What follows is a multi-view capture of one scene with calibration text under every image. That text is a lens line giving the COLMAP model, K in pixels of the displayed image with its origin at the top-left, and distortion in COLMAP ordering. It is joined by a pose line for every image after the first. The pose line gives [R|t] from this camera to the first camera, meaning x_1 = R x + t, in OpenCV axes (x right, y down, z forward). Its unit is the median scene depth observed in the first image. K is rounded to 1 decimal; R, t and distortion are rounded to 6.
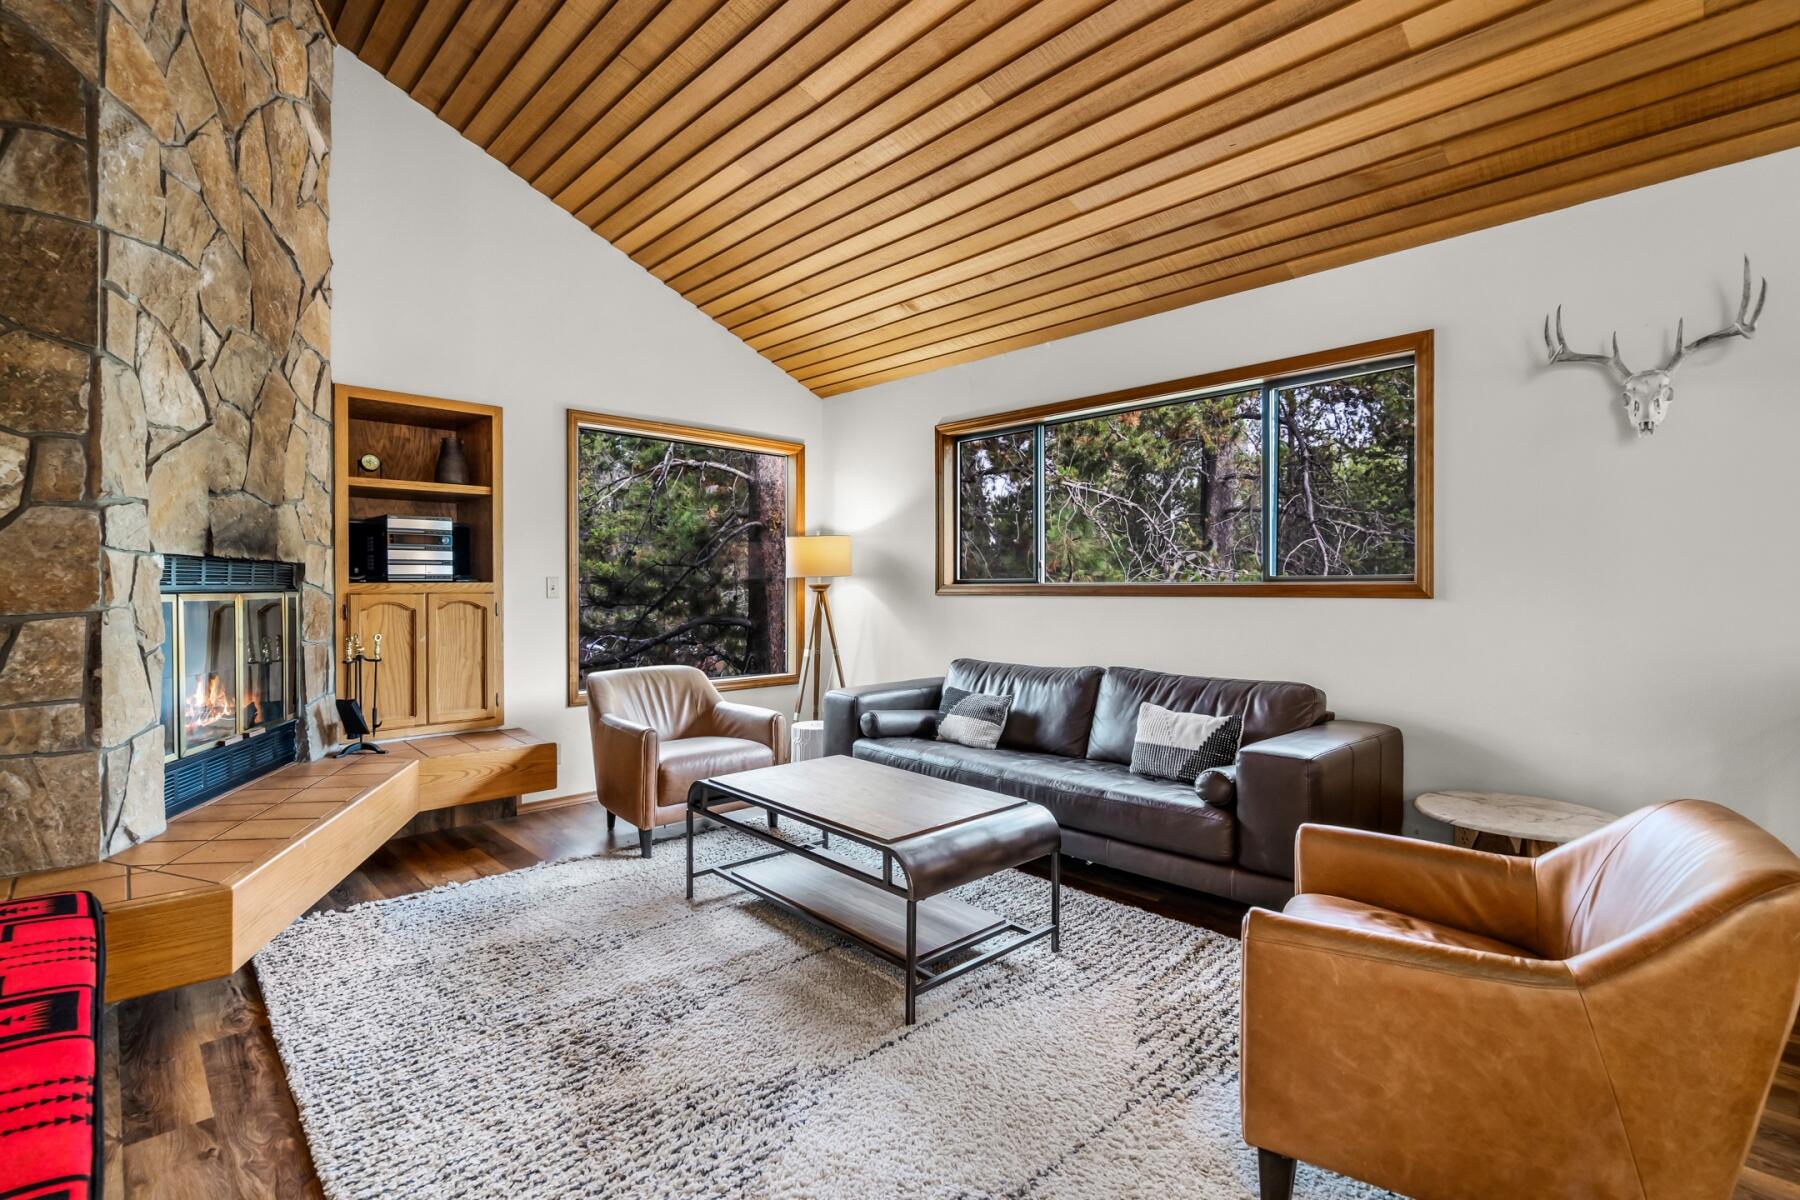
lens RADIAL K [[810.2, 0, 856.4], [0, 810.2, 597.1], [0, 0, 1]] dist [-0.007391, 0.001857]
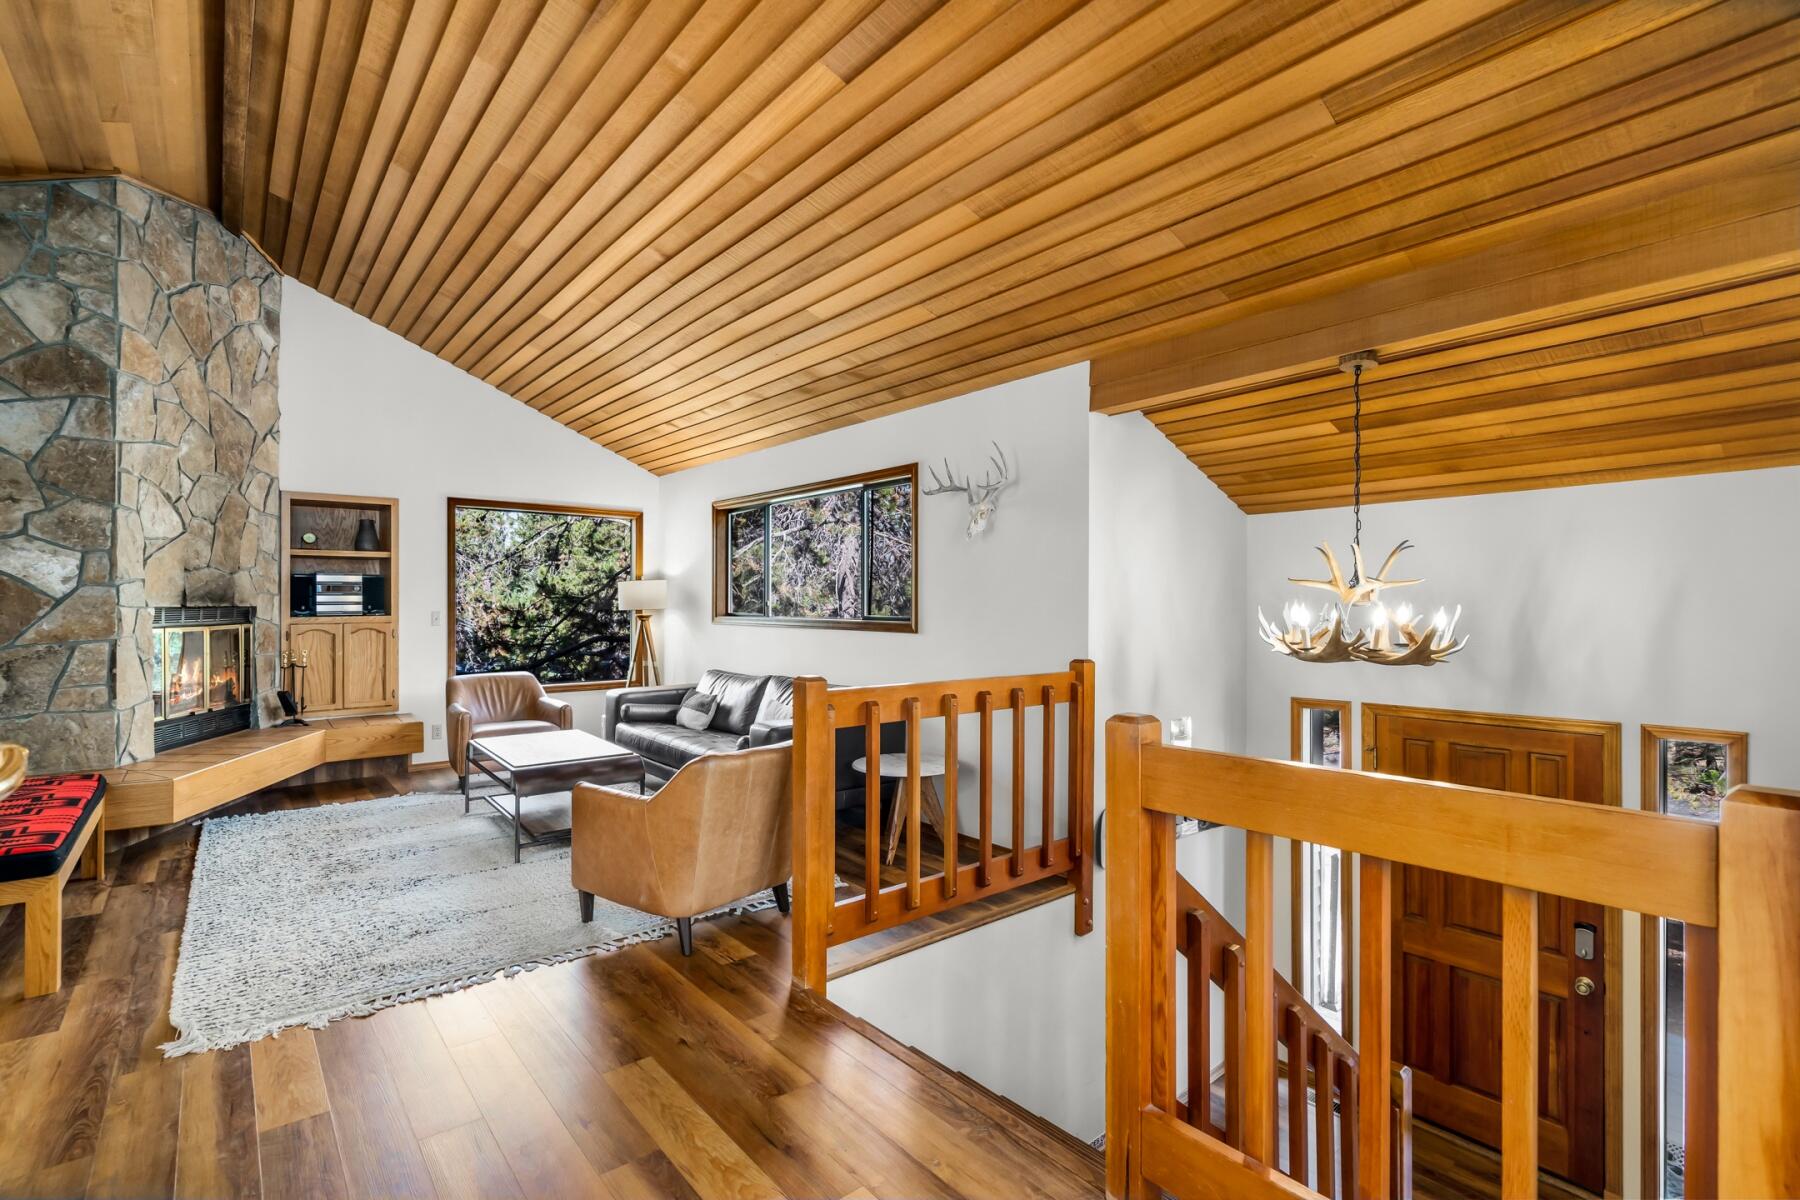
lens RADIAL K [[810.2, 0, 865.4], [0, 810.2, 607.0], [0, 0, 1]] dist [-0.007391, 0.001857]
pose [[0.997263, 0.003560, -0.073856, 0.697208], [-0.003862, 0.999985, -0.003946, -0.041230], [0.073841, 0.004220, 0.997261, -0.557508]]
